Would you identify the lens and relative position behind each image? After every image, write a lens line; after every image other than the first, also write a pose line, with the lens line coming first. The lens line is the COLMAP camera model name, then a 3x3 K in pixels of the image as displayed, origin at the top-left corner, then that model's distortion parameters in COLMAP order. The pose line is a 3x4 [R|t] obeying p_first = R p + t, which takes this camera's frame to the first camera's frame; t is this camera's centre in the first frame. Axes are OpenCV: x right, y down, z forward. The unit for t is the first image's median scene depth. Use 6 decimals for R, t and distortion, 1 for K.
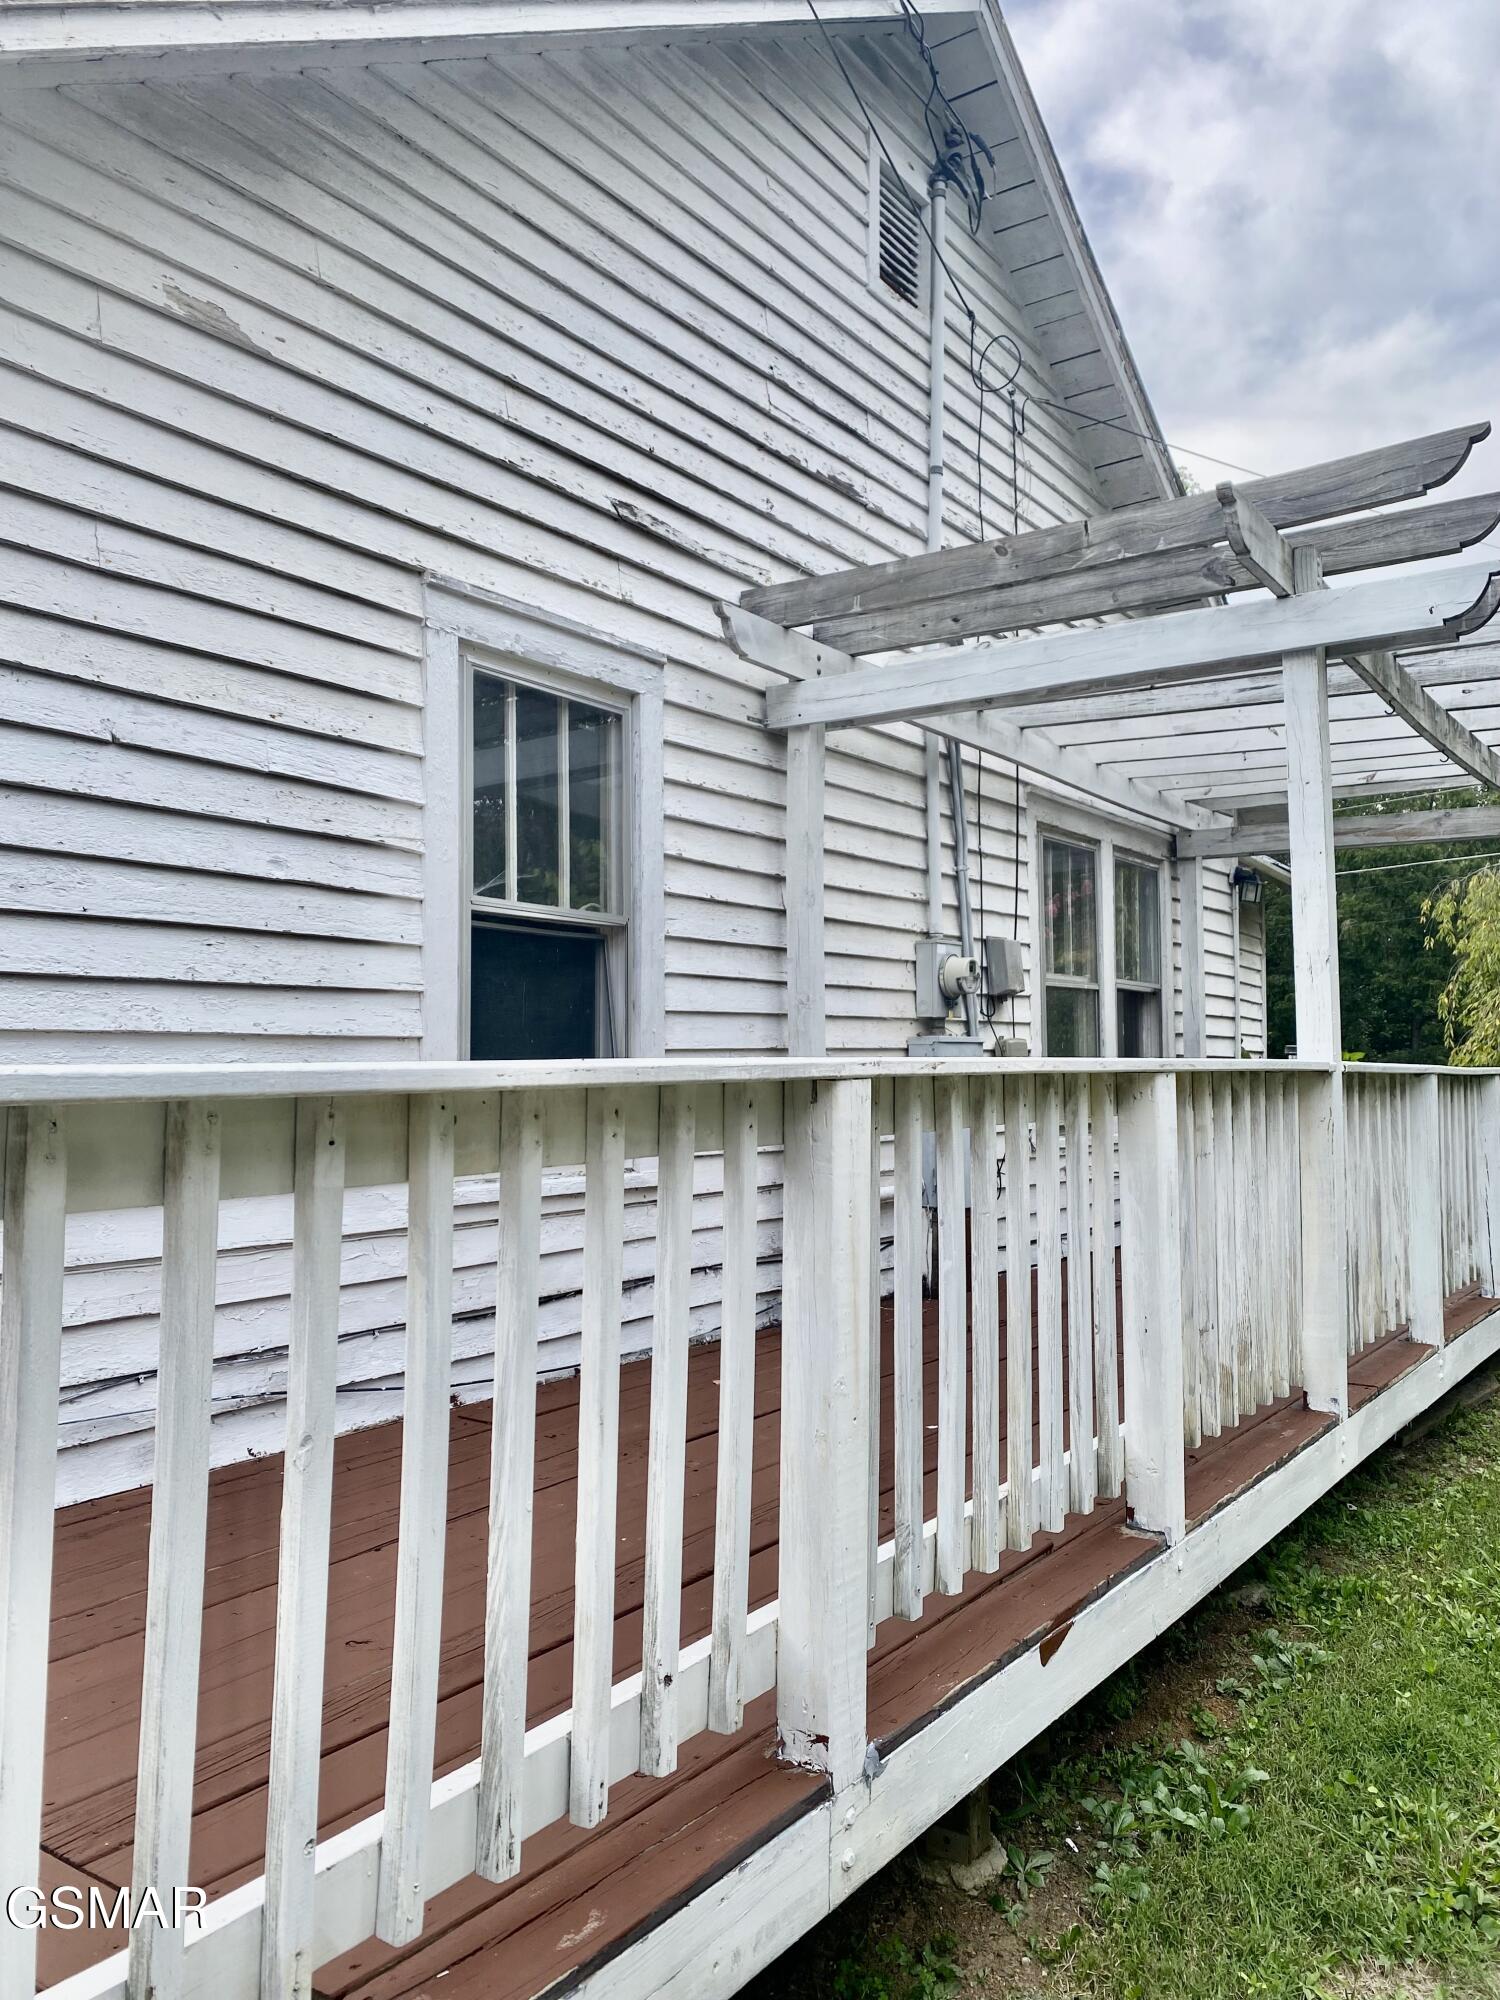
lens RADIAL K [[1539.8, 0, 750.0], [0, 1539.8, 1000.0], [0, 0, 1]] dist [0.089815, -0.244451]
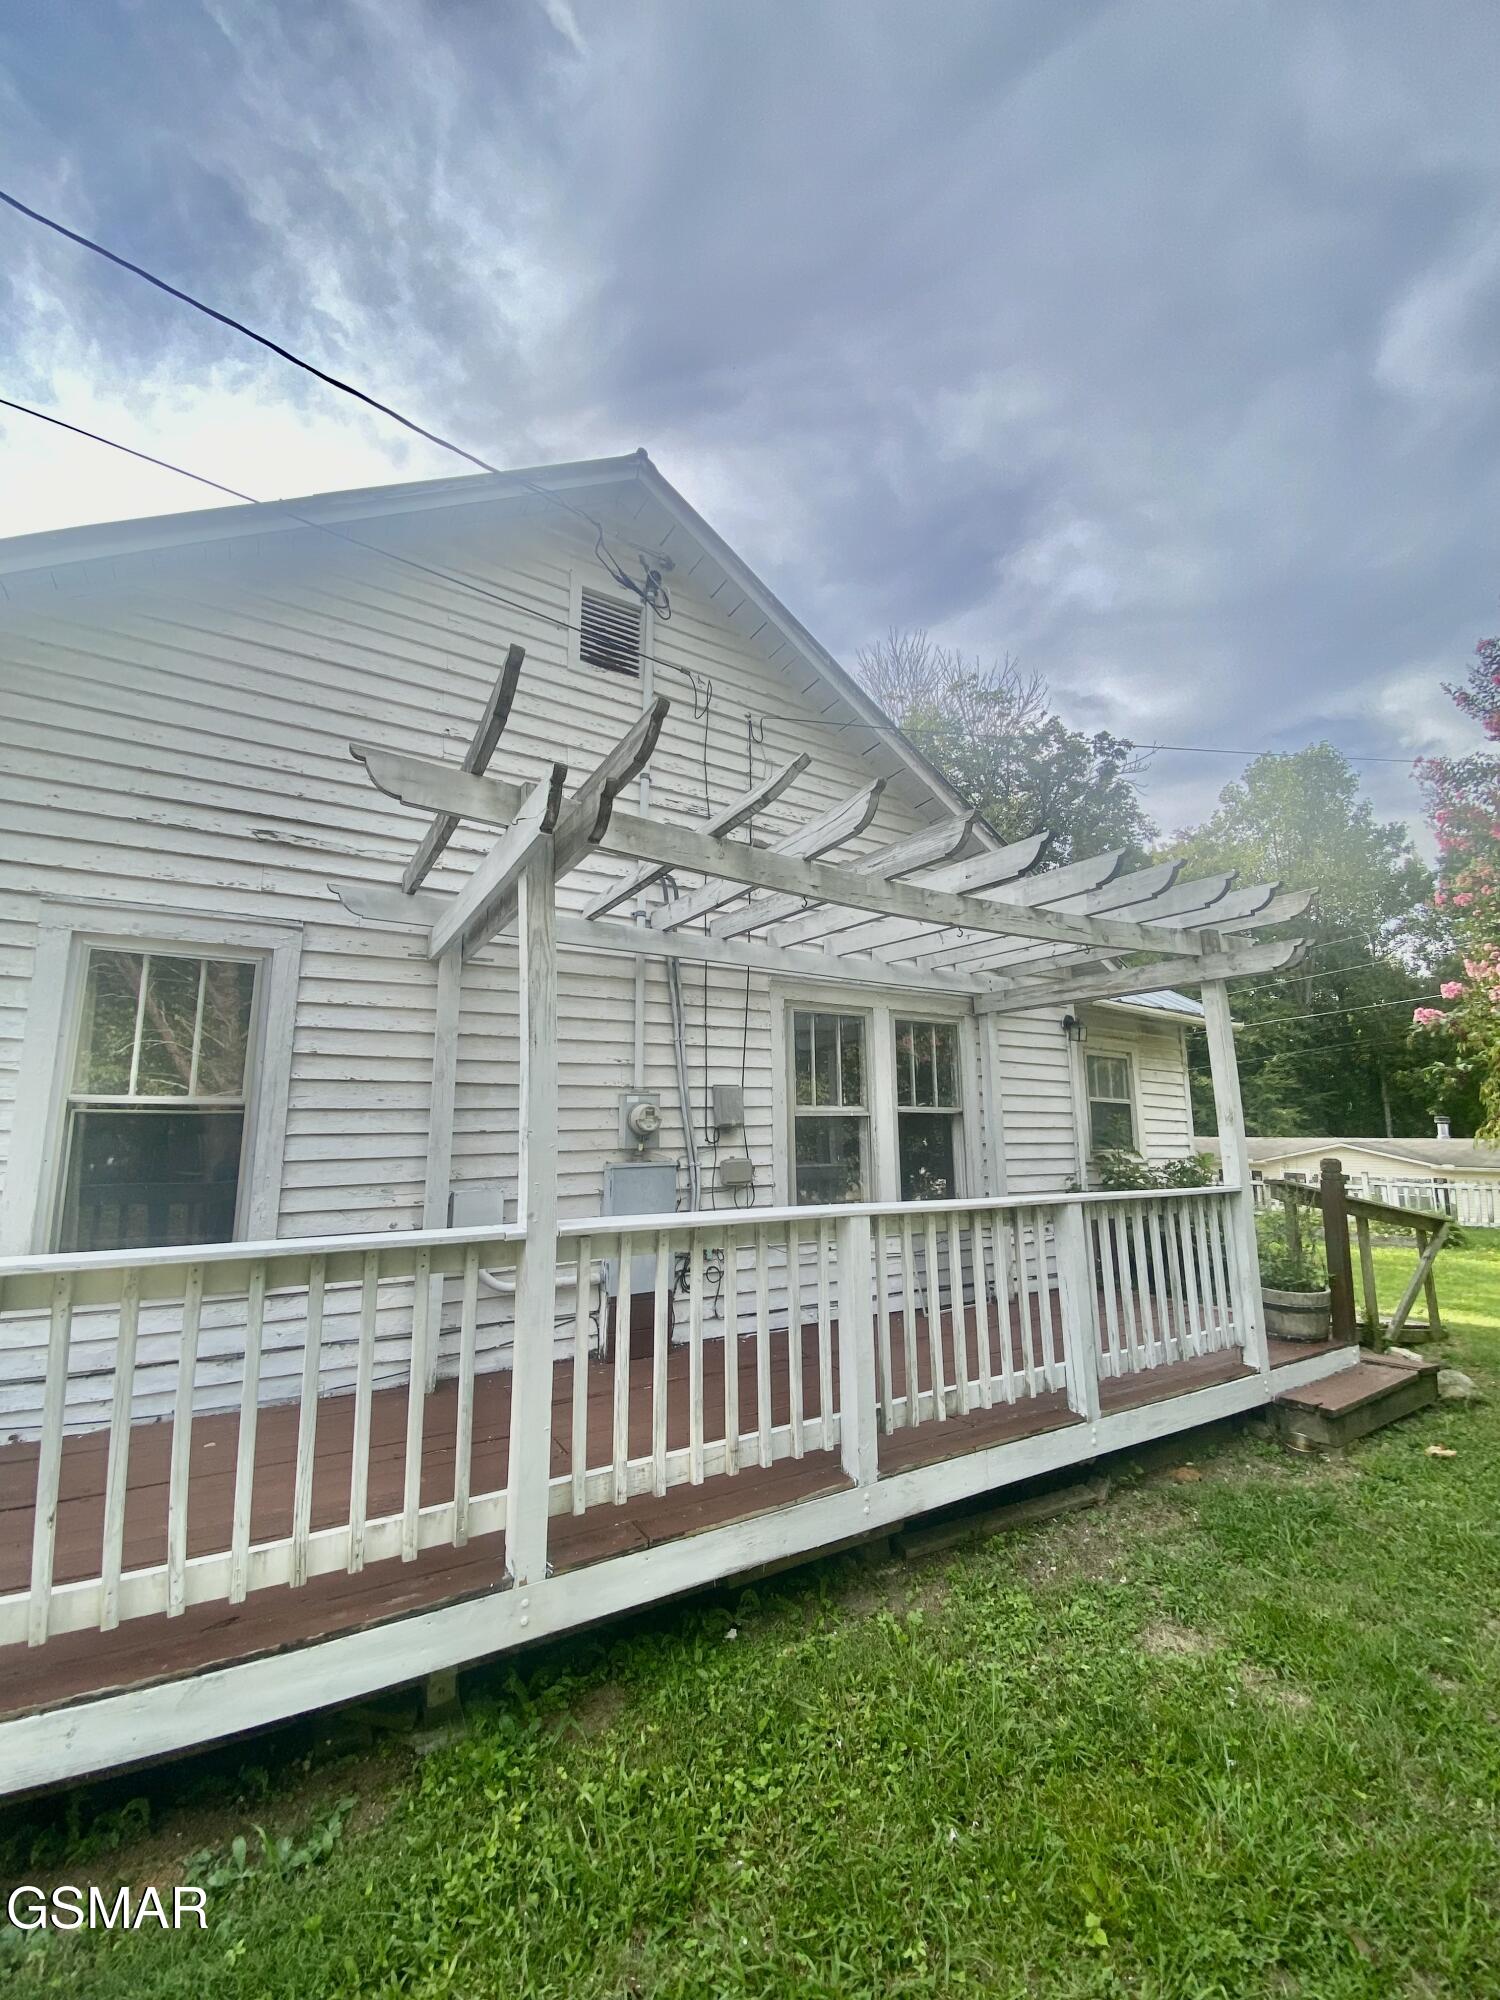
lens RADIAL K [[817.9, 0, 749.7], [0, 817.9, 994.0], [0, 0, 1]] dist [0.026408, -0.024385]
pose [[0.915433, -0.066290, -0.396975, 0.519024], [0.020890, 0.992839, -0.117618, -0.037625], [0.401929, 0.099379, 0.910262, 0.347116]]
